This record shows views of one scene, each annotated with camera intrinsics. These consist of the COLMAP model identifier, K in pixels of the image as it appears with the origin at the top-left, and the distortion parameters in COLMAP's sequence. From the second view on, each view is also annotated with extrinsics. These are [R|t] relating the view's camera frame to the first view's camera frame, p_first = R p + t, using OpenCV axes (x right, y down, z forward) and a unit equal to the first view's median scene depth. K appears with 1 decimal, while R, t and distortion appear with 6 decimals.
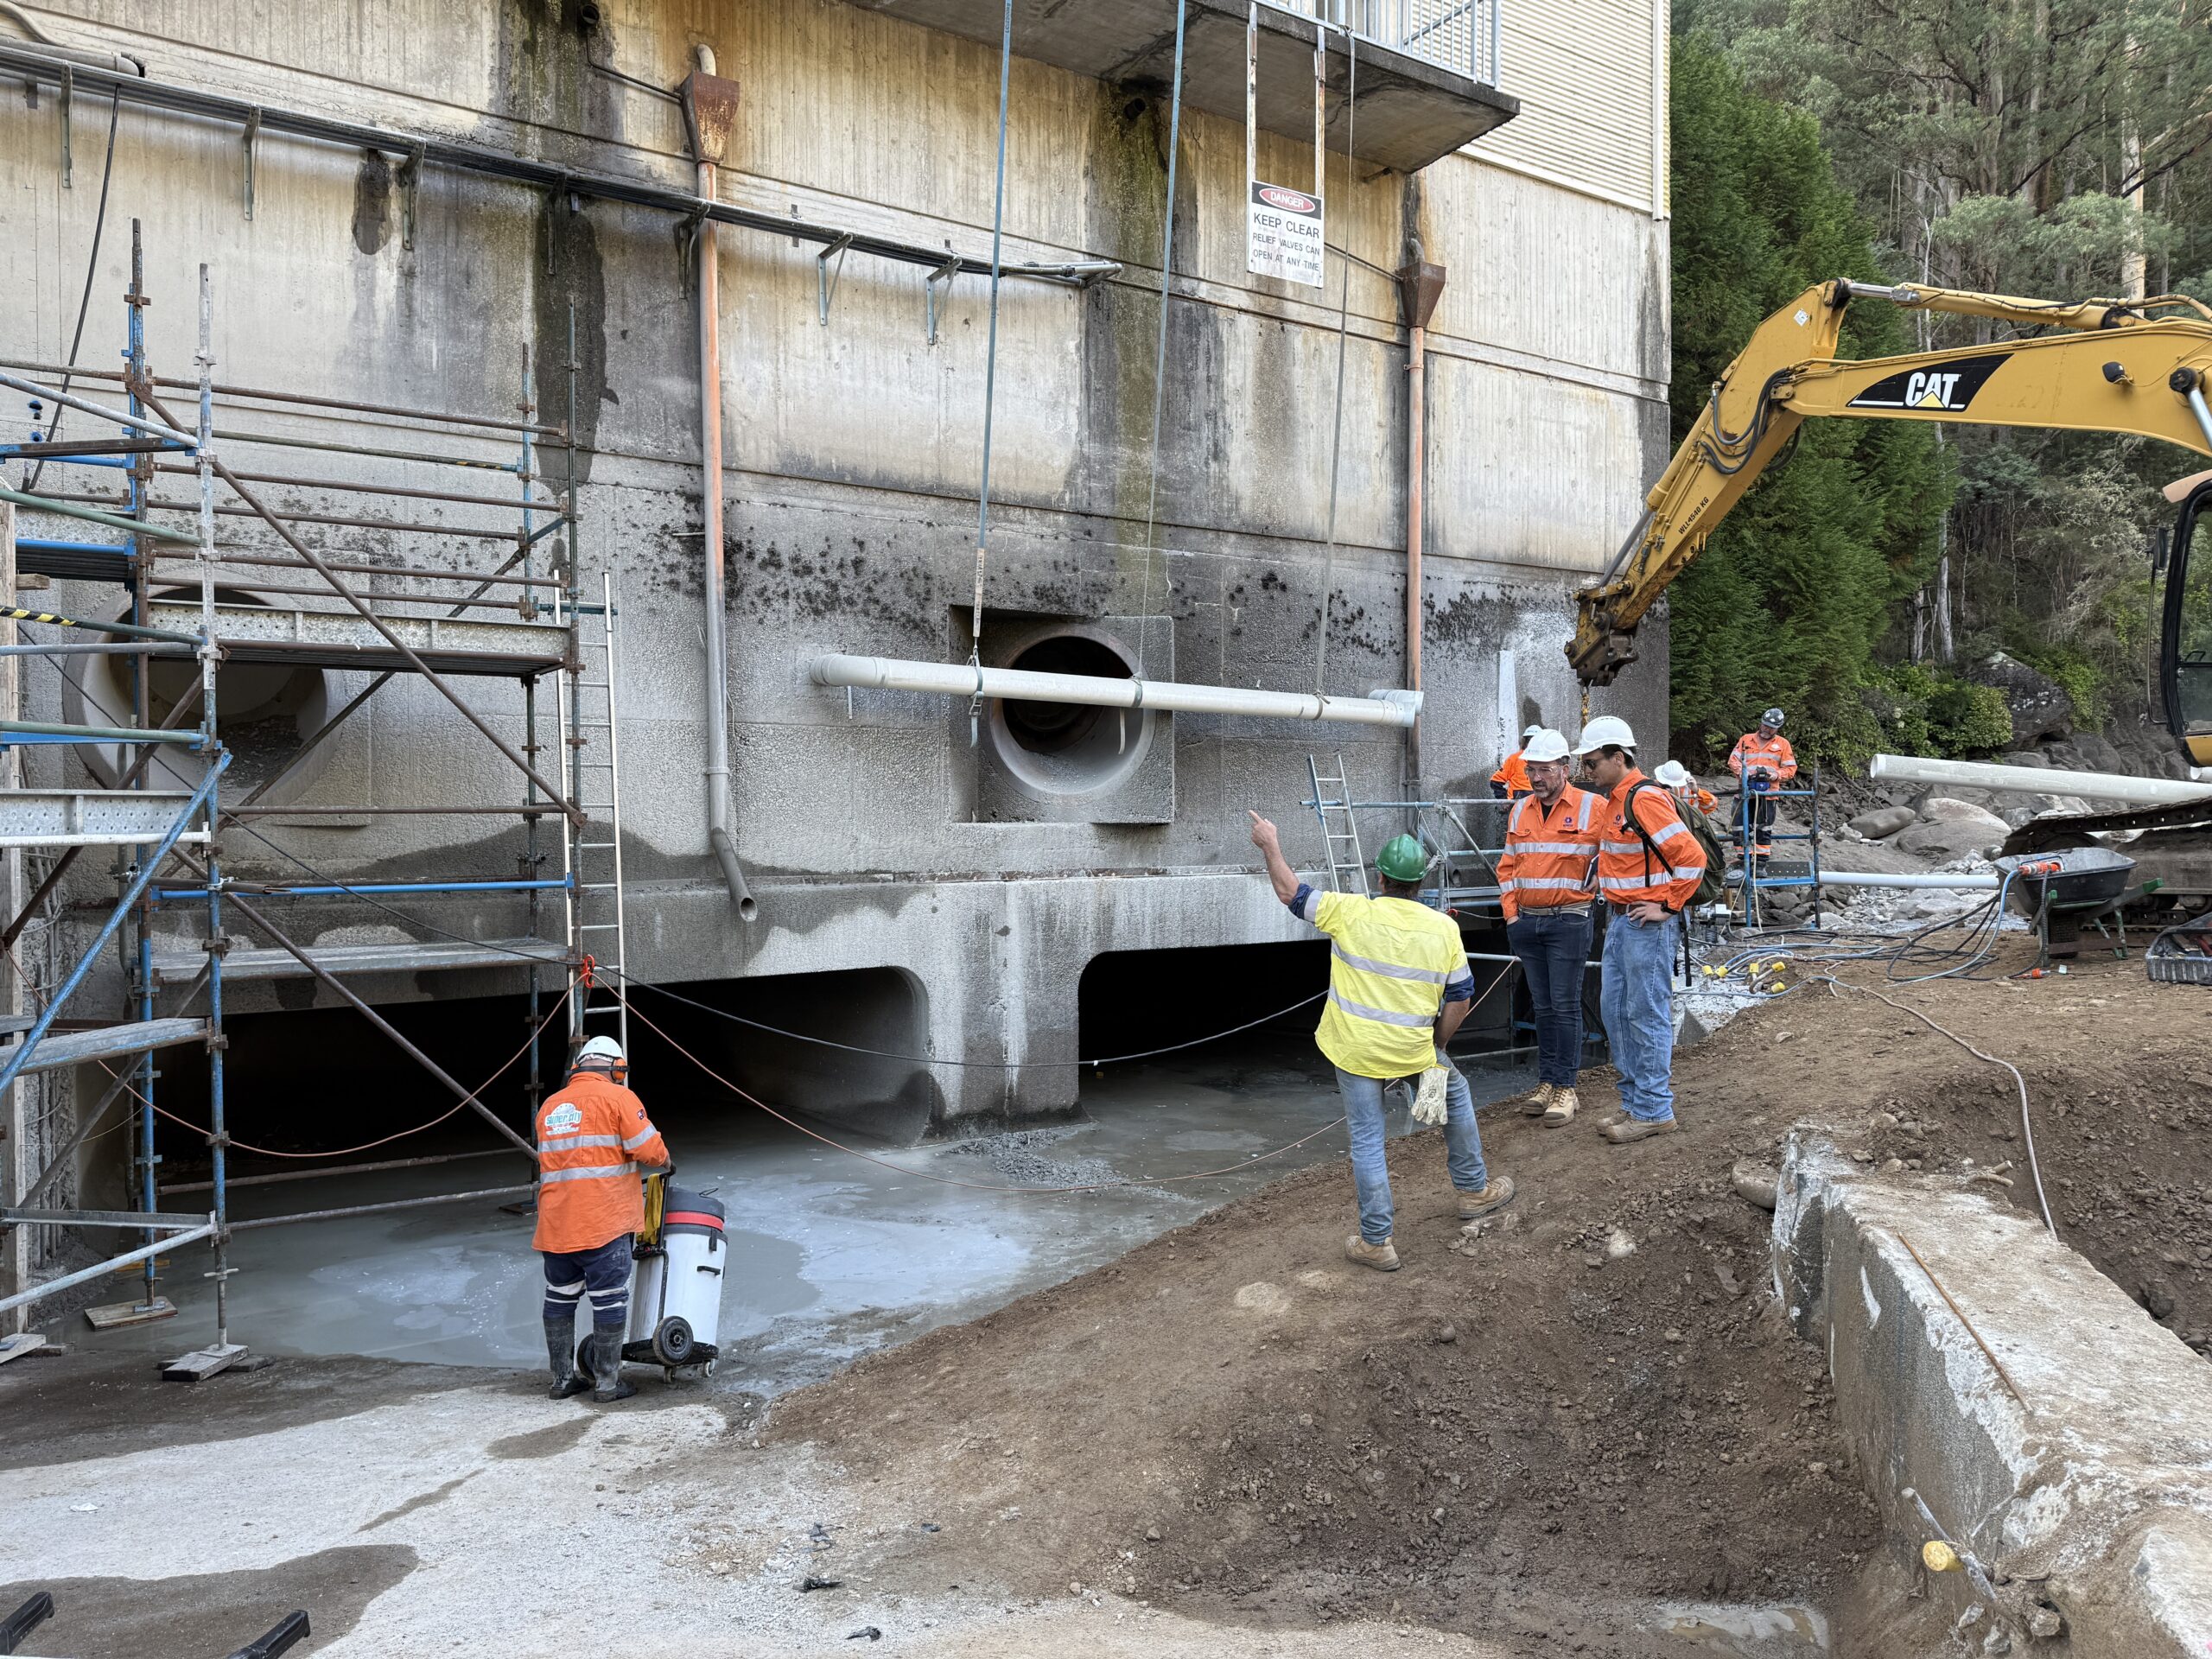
lens RADIAL K [[1531.3, 0, 1106.0], [0, 1531.3, 829.5], [0, 0, 1]] dist [0.125085, -0.199091]
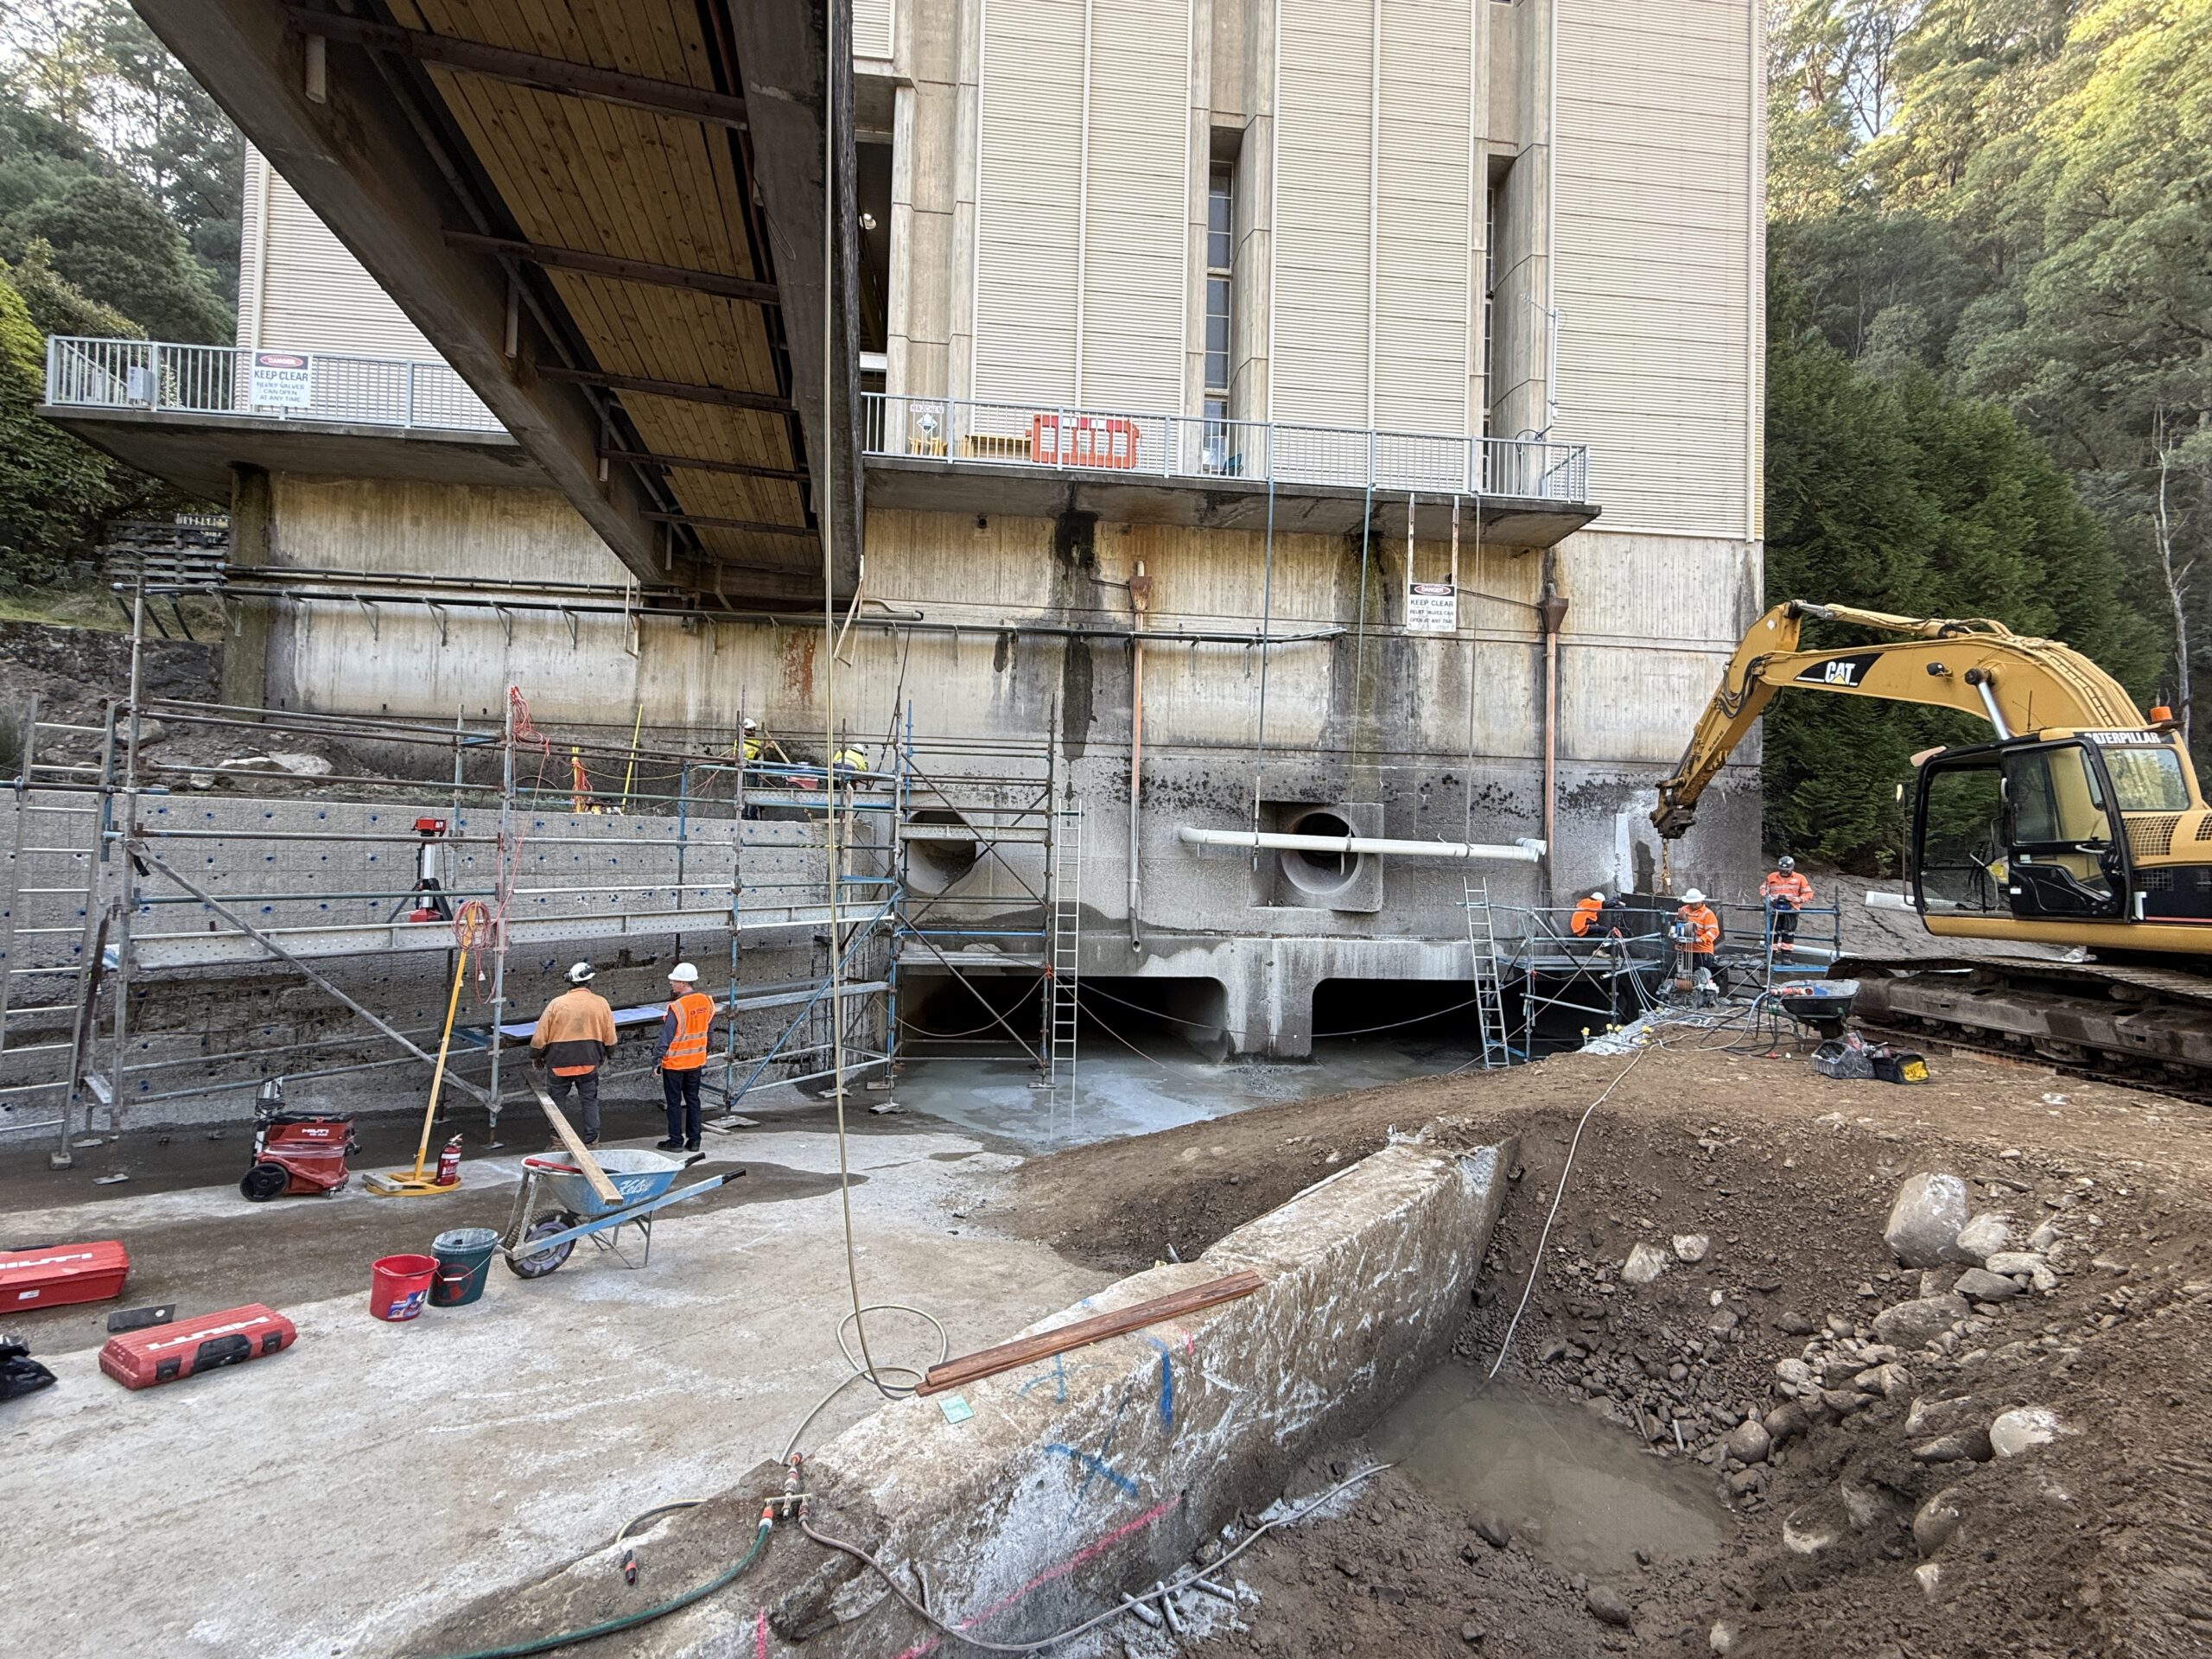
lens RADIAL K [[866.6, 0, 1106.0], [0, 866.6, 829.5], [0, 0, 1]] dist [-0.002477, -0.000101]
pose [[0.886781, 0.015798, -0.461920, 0.258880], [-0.035395, 0.998802, -0.033792, -0.062147], [0.460833, 0.046316, 0.886278, -0.110338]]
